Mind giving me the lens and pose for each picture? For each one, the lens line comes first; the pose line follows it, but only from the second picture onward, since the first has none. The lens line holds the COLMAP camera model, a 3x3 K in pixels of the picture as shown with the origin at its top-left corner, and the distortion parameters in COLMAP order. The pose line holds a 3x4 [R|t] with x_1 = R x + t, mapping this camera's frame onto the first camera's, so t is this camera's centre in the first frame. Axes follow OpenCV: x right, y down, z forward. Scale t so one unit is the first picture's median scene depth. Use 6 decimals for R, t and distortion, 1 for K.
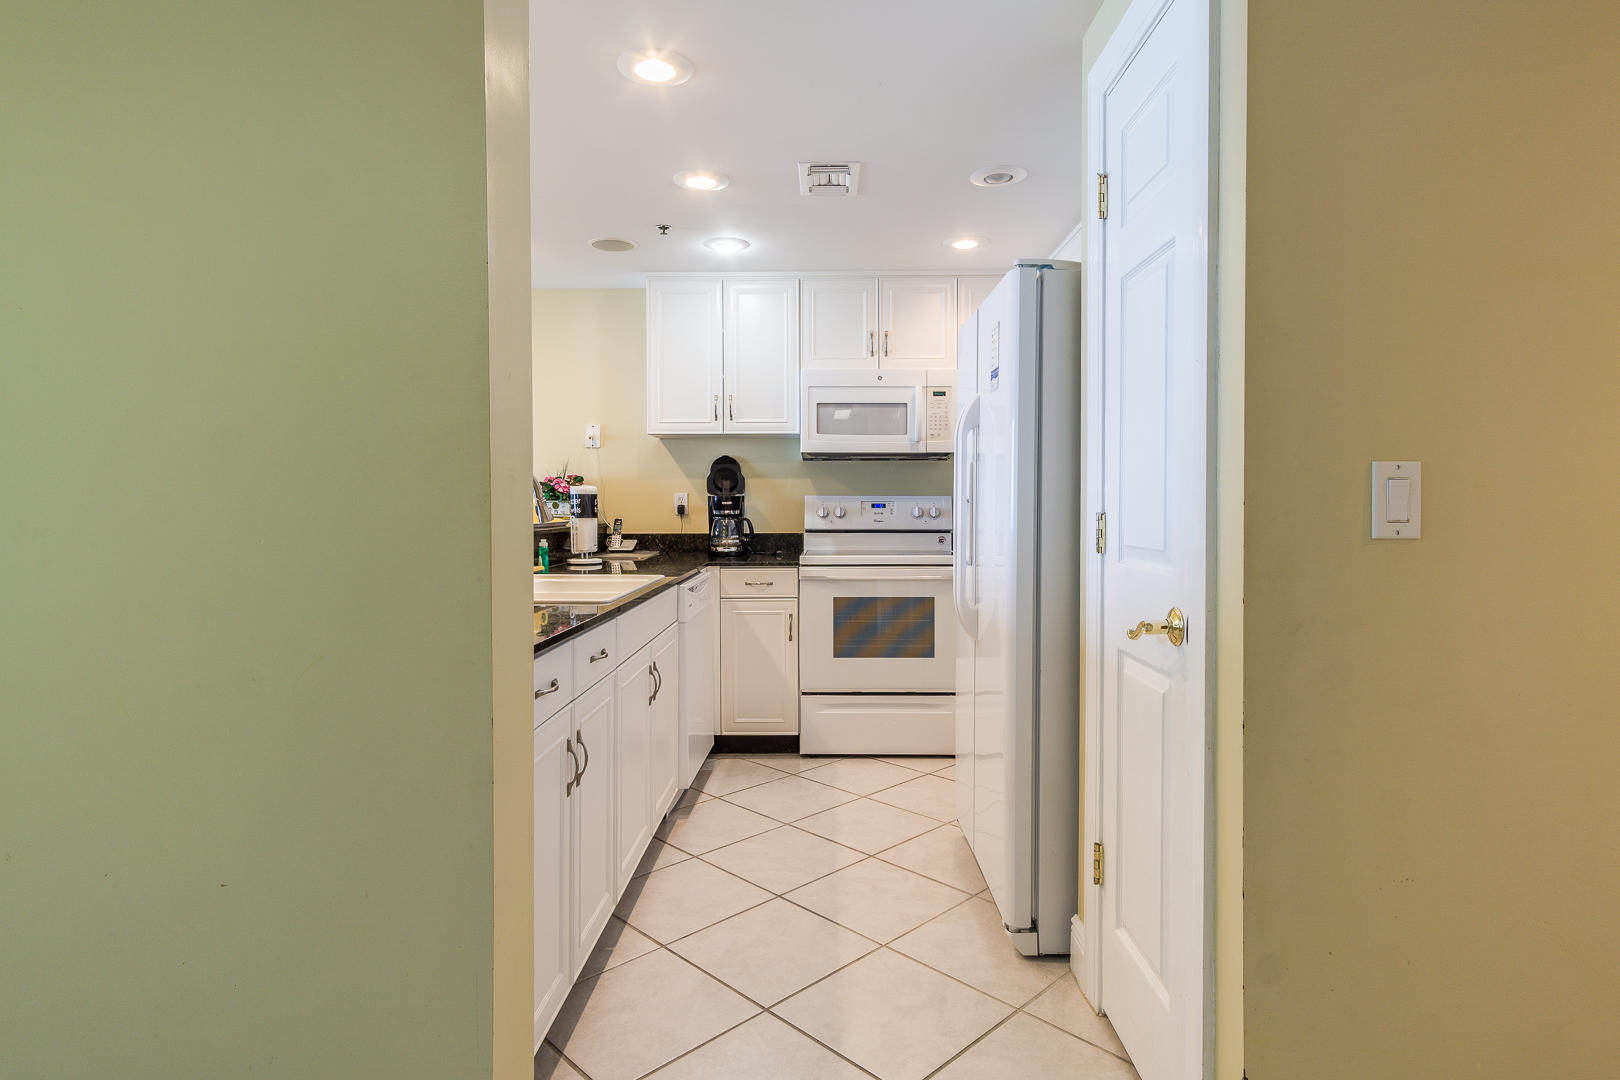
lens RADIAL K [[886.0, 0, 810.1], [0, 886.0, 532.3], [0, 0, 1]] dist [0.000462, 0.000007]
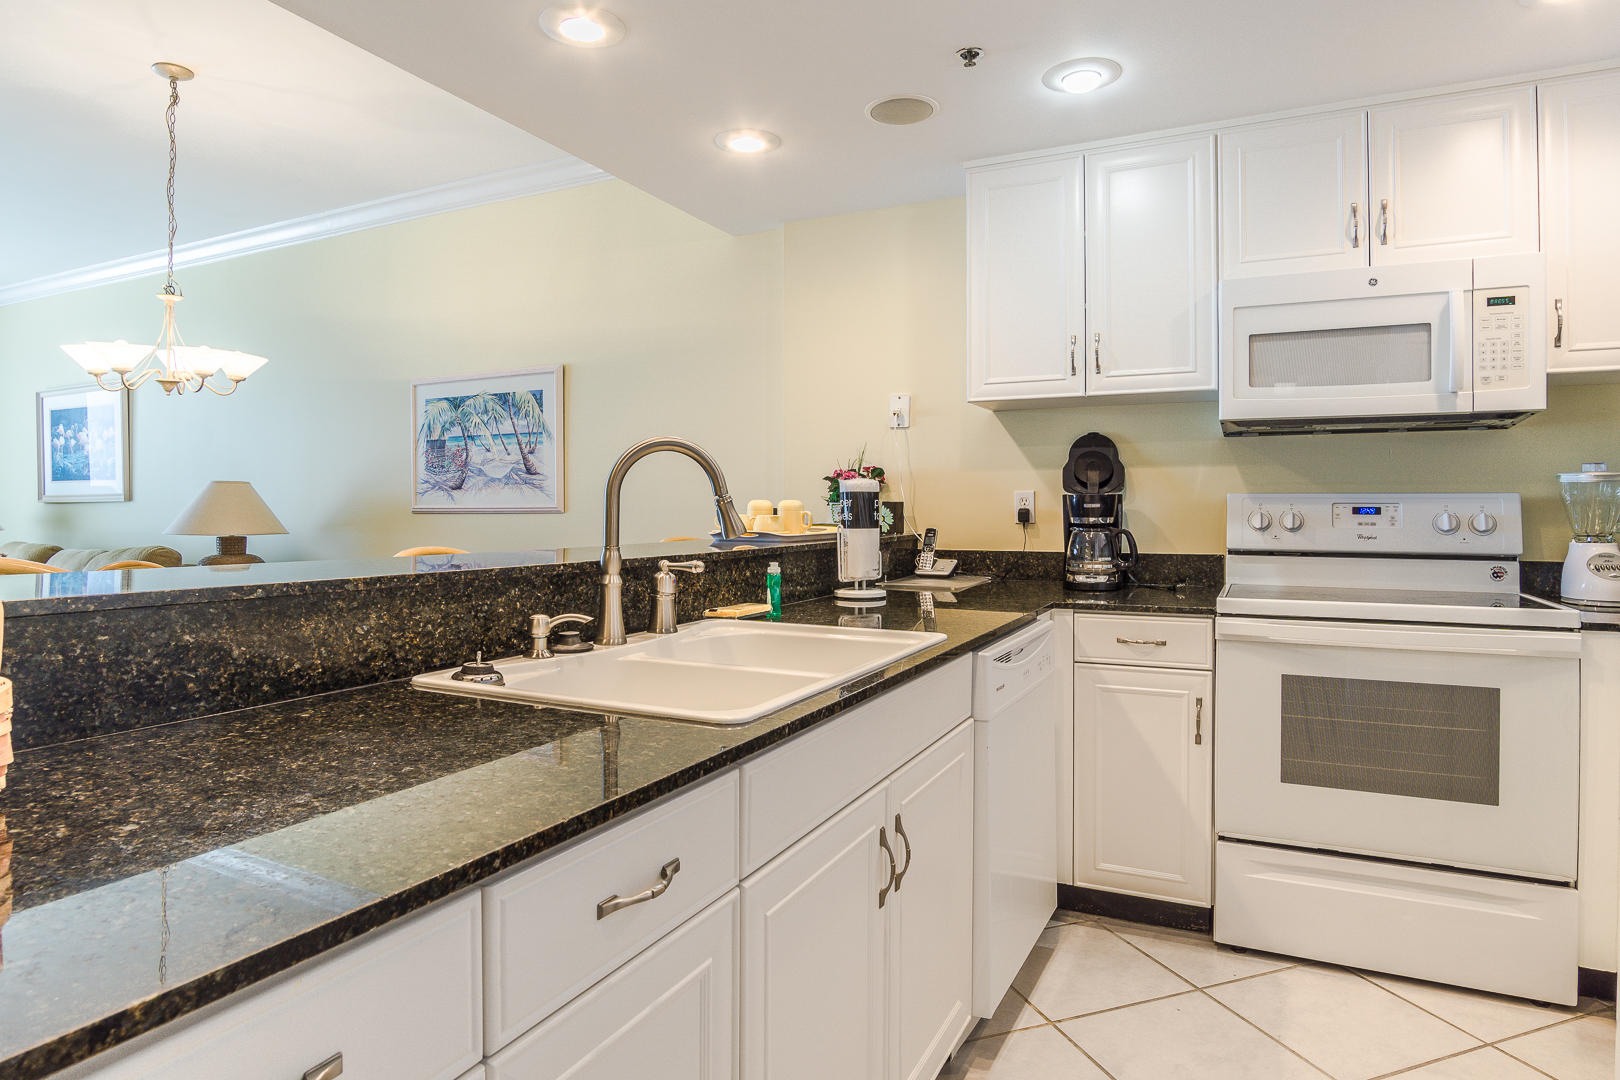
lens RADIAL K [[927.7, 0, 792.0], [0, 927.7, 505.1], [0, 0, 1]] dist [-0.029082, 0.002746]
pose [[0.900298, 0.000392, -0.435274, 0.000572], [-0.015667, 0.999381, -0.031506, -0.009740], [0.434992, 0.035184, 0.899747, 0.324661]]
